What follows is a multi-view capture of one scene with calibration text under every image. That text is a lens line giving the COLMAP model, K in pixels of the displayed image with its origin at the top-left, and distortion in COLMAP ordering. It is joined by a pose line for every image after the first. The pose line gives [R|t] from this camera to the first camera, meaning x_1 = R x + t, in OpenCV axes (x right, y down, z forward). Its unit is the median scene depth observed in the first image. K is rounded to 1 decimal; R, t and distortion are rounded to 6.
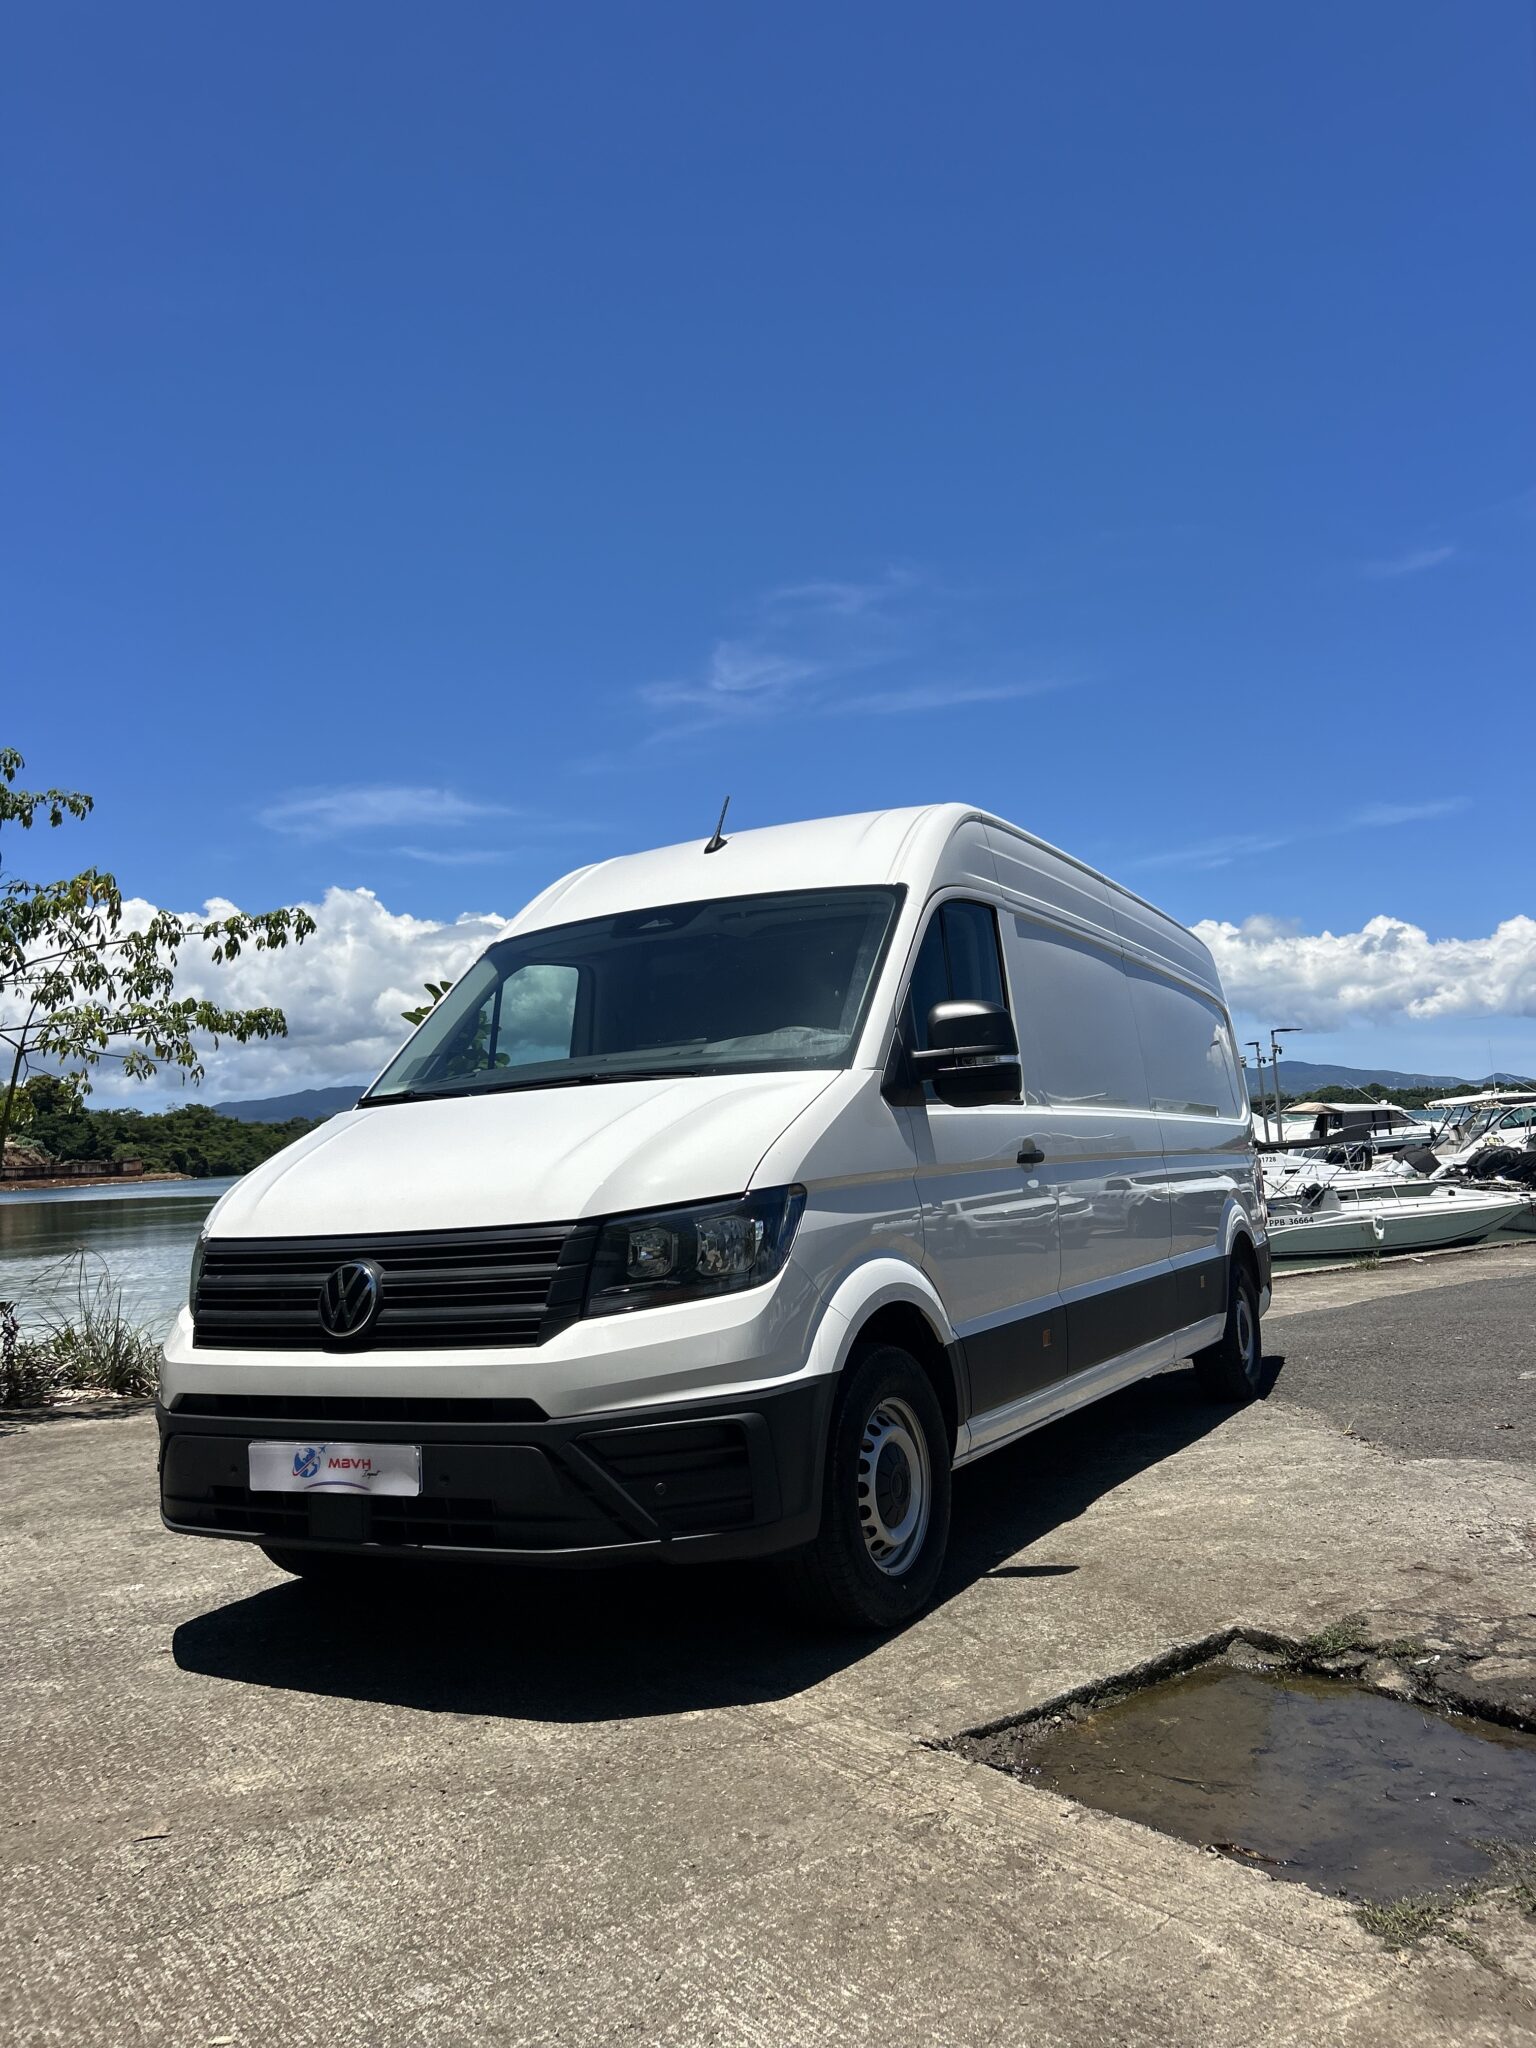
lens RADIAL K [[1555.2, 0, 771.6], [0, 1555.2, 1009.0], [0, 0, 1]] dist [0.045976, -0.054018]
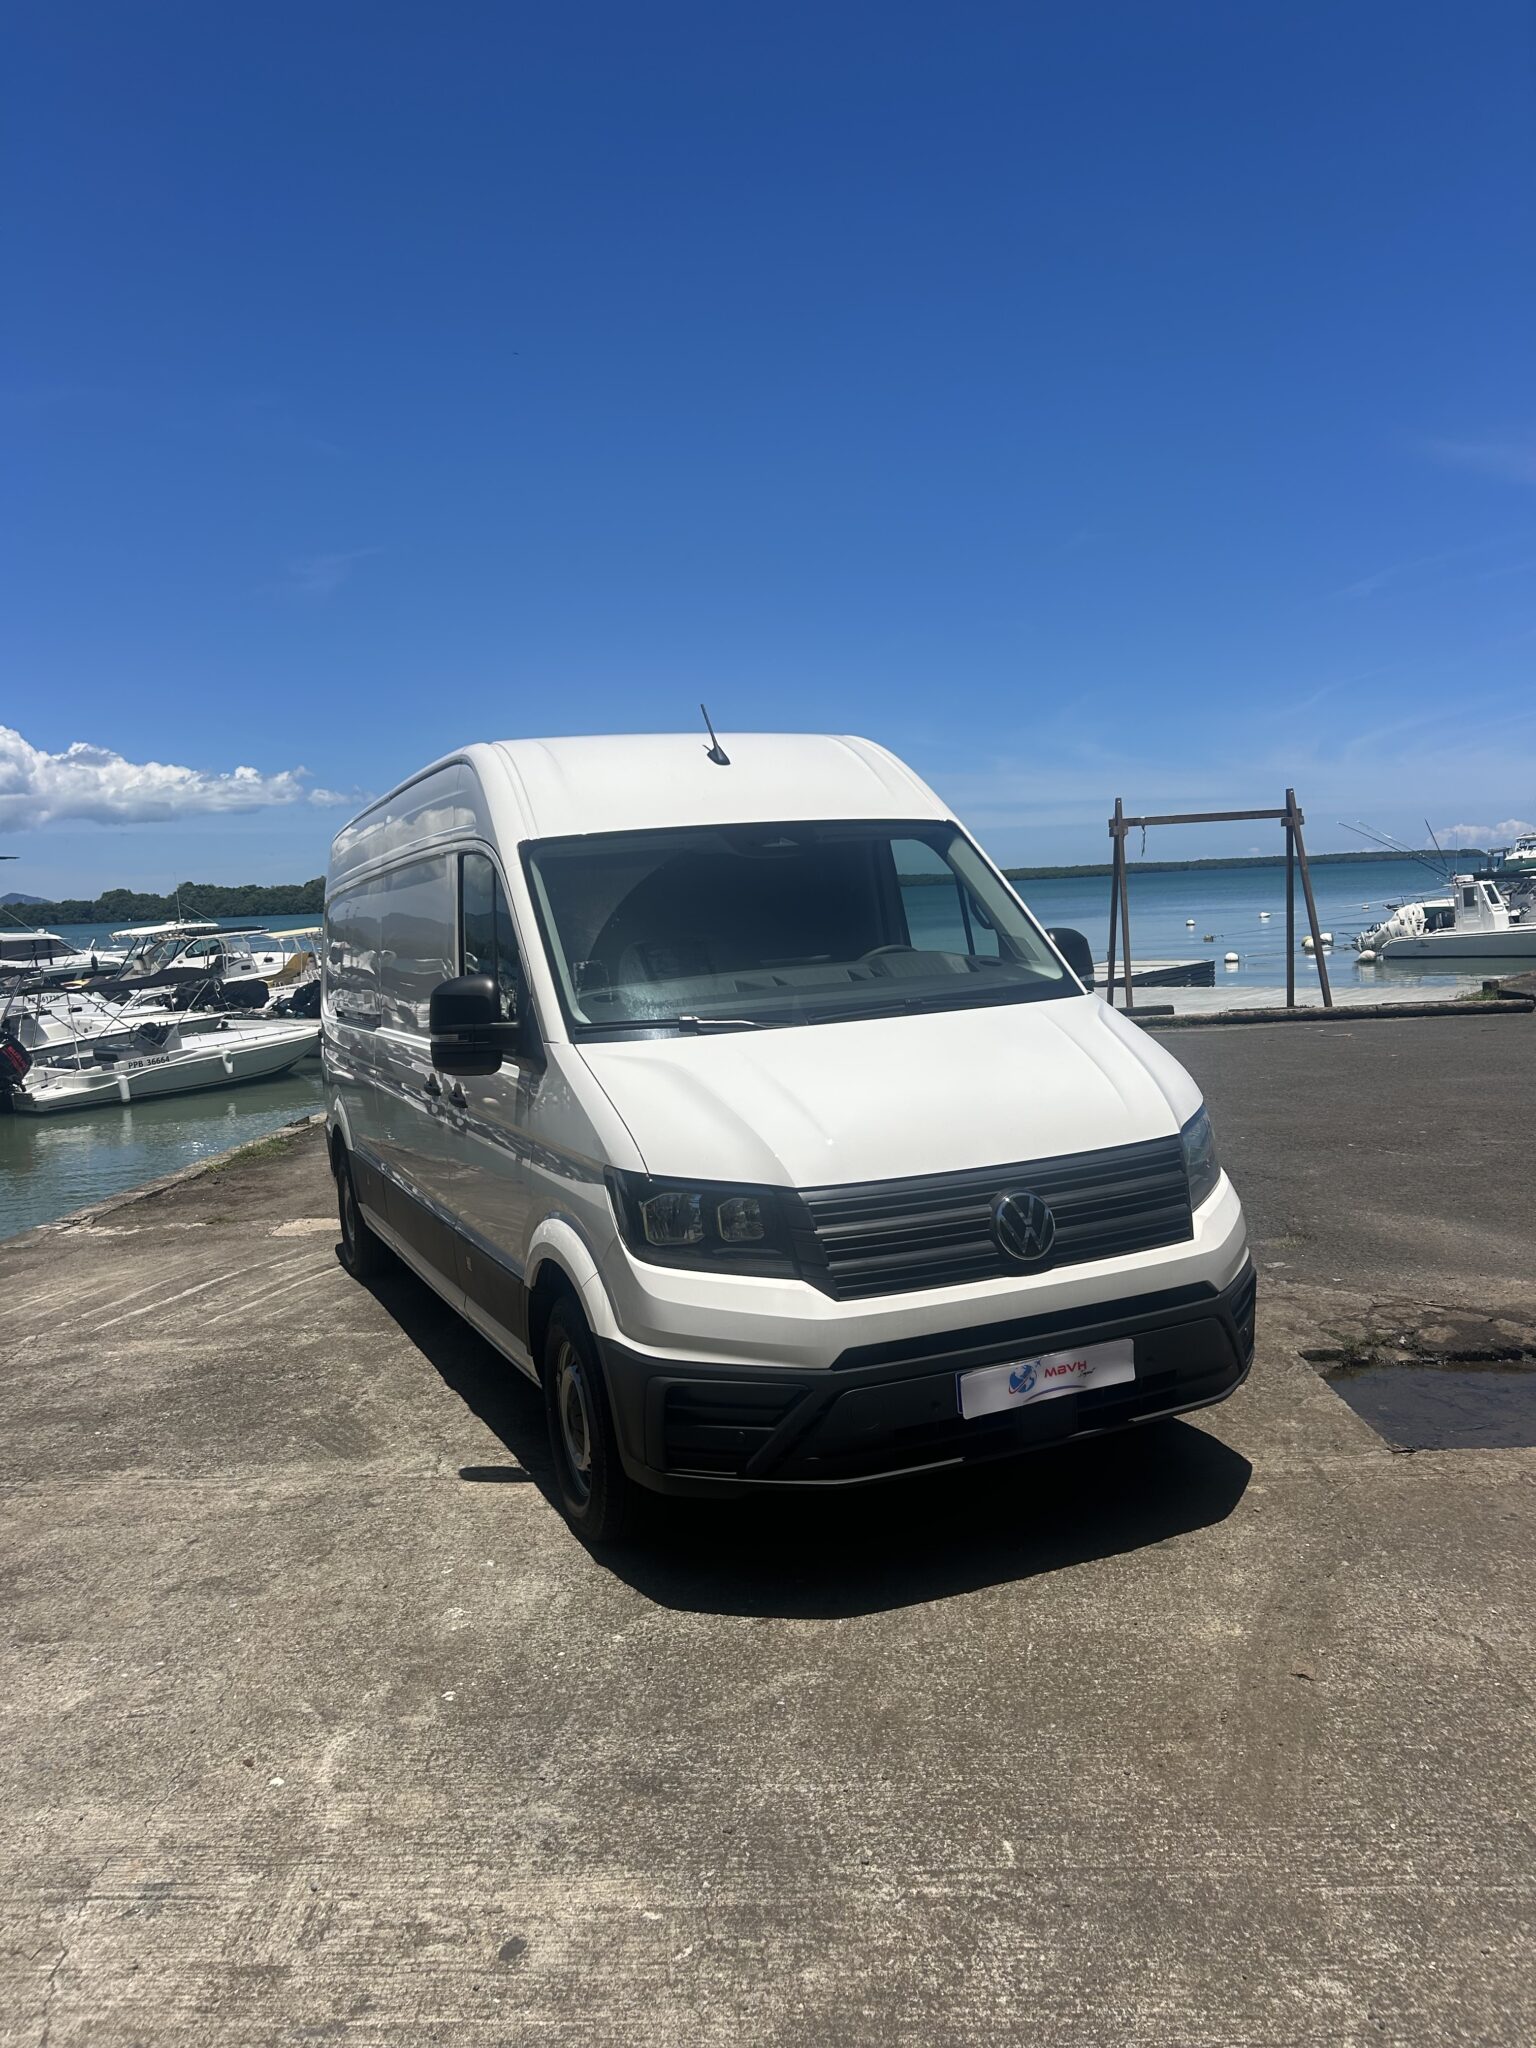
lens RADIAL K [[1555.2, 0, 774.5], [0, 1555.2, 1021.7], [0, 0, 1]] dist [0.045976, -0.054018]
pose [[0.630545, -0.045240, 0.774833, -1.222809], [-0.049881, 0.993874, 0.098620, -0.052264], [-0.774548, -0.100834, 0.624425, 0.483745]]
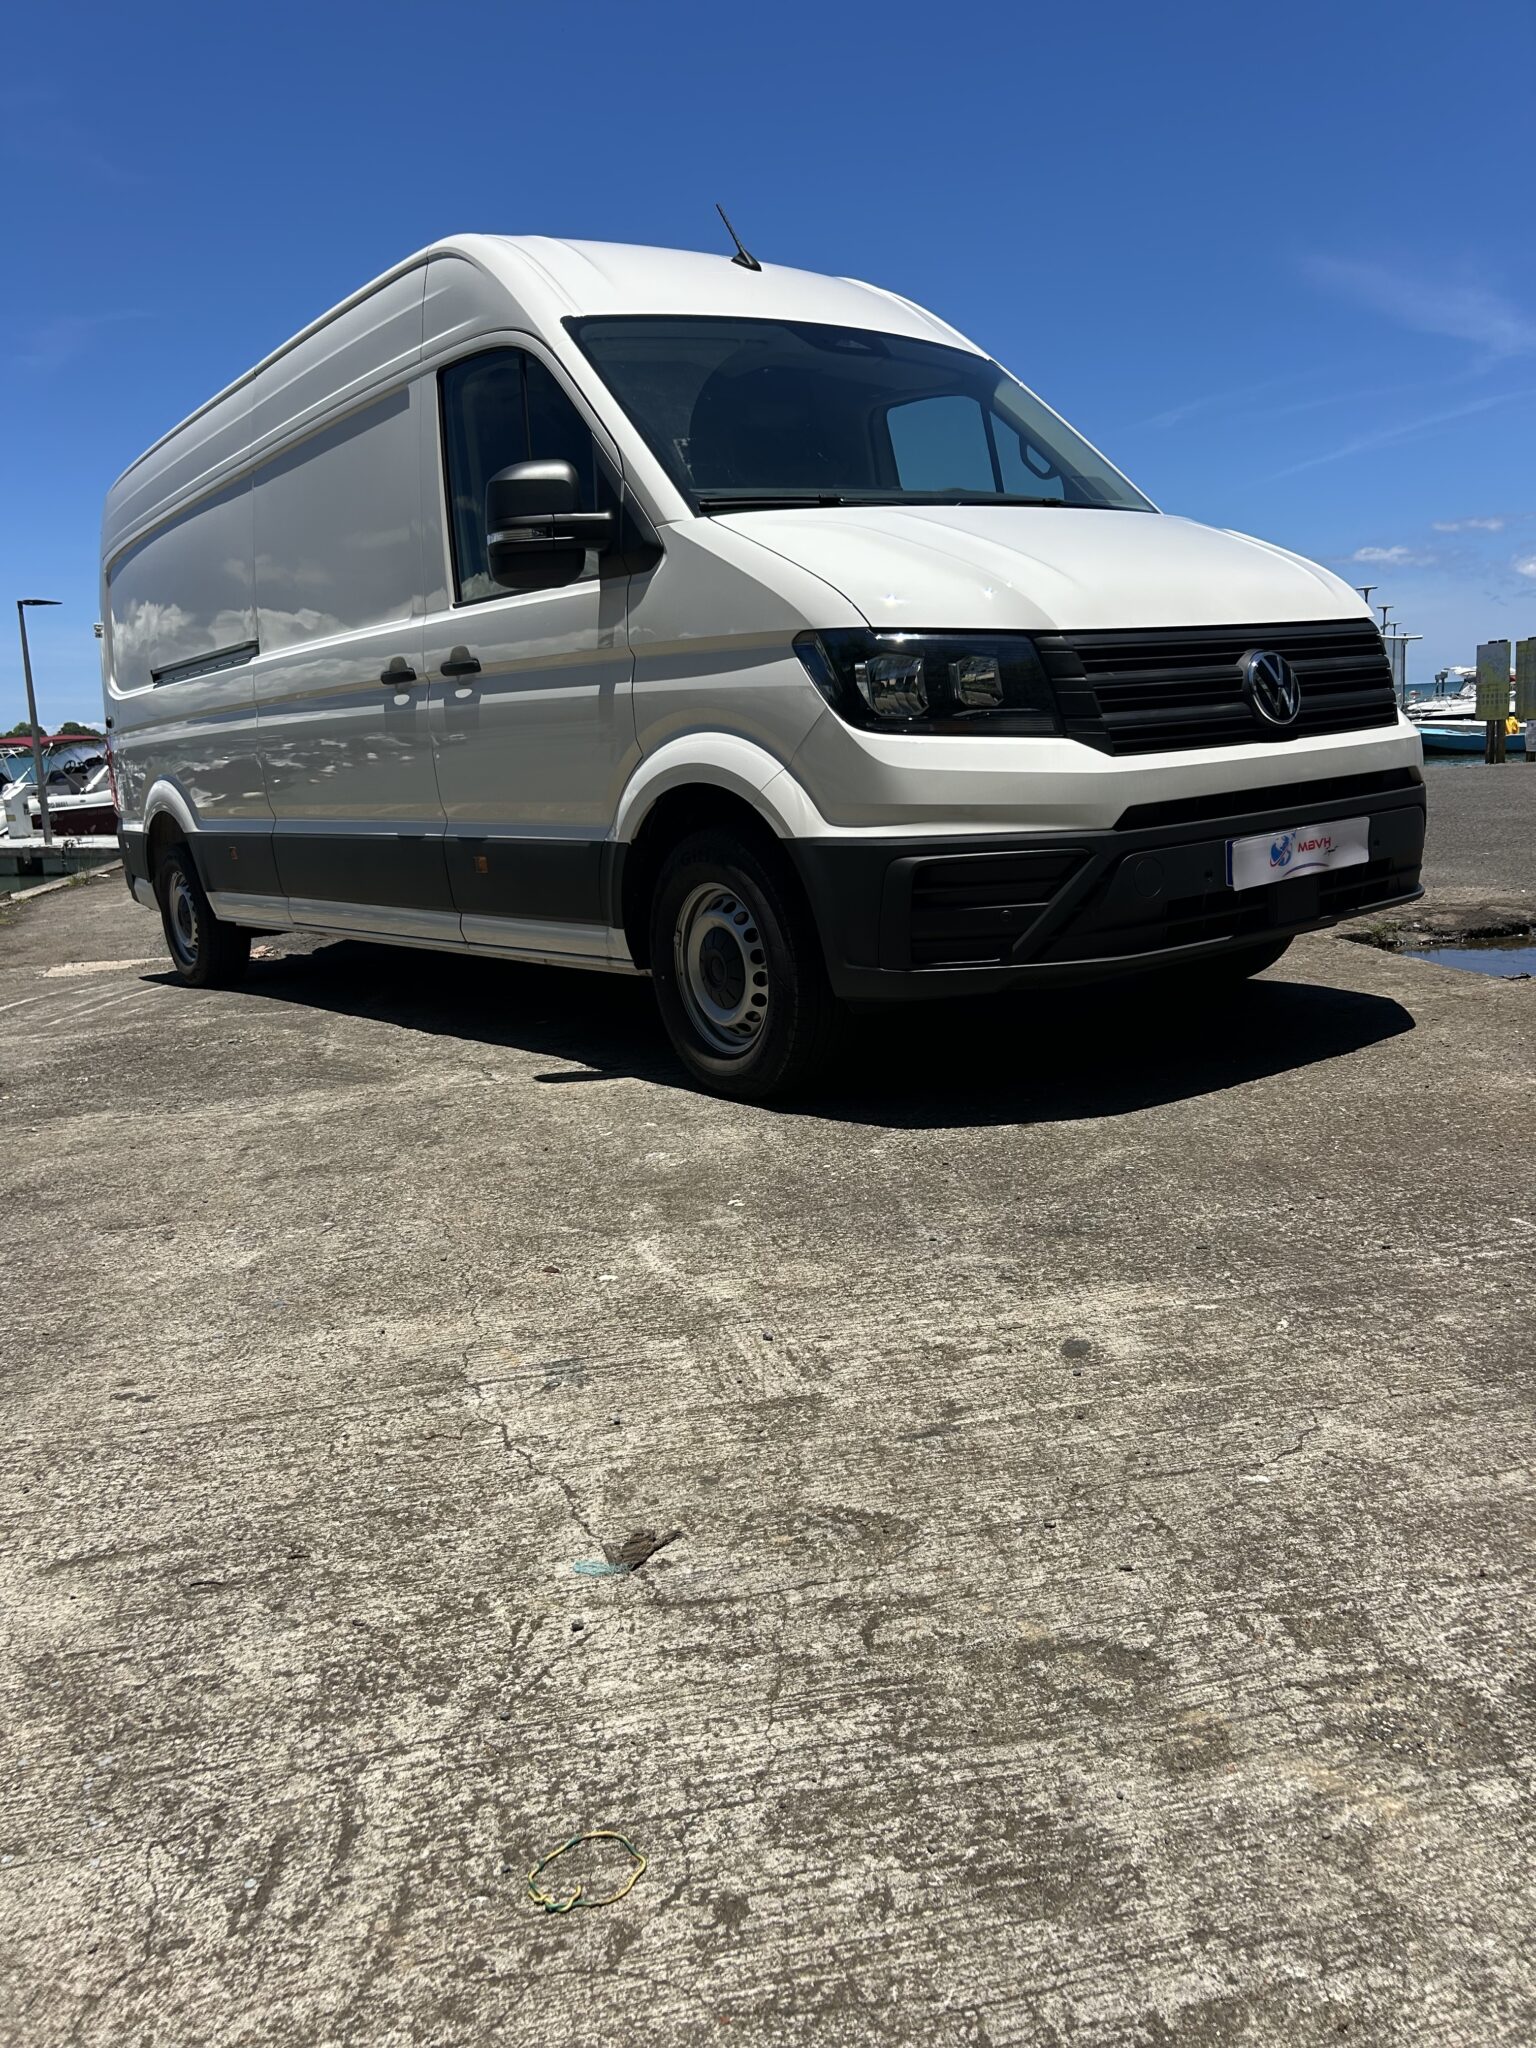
lens RADIAL K [[1555.2, 0, 791.7], [0, 1555.2, 1012.0], [0, 0, 1]] dist [0.045976, -0.054018]
pose [[0.424822, -0.140593, 0.894293, -1.313646], [-0.045104, 0.983353, 0.176021, 0.229383], [-0.904153, -0.115113, 0.411408, 0.859631]]
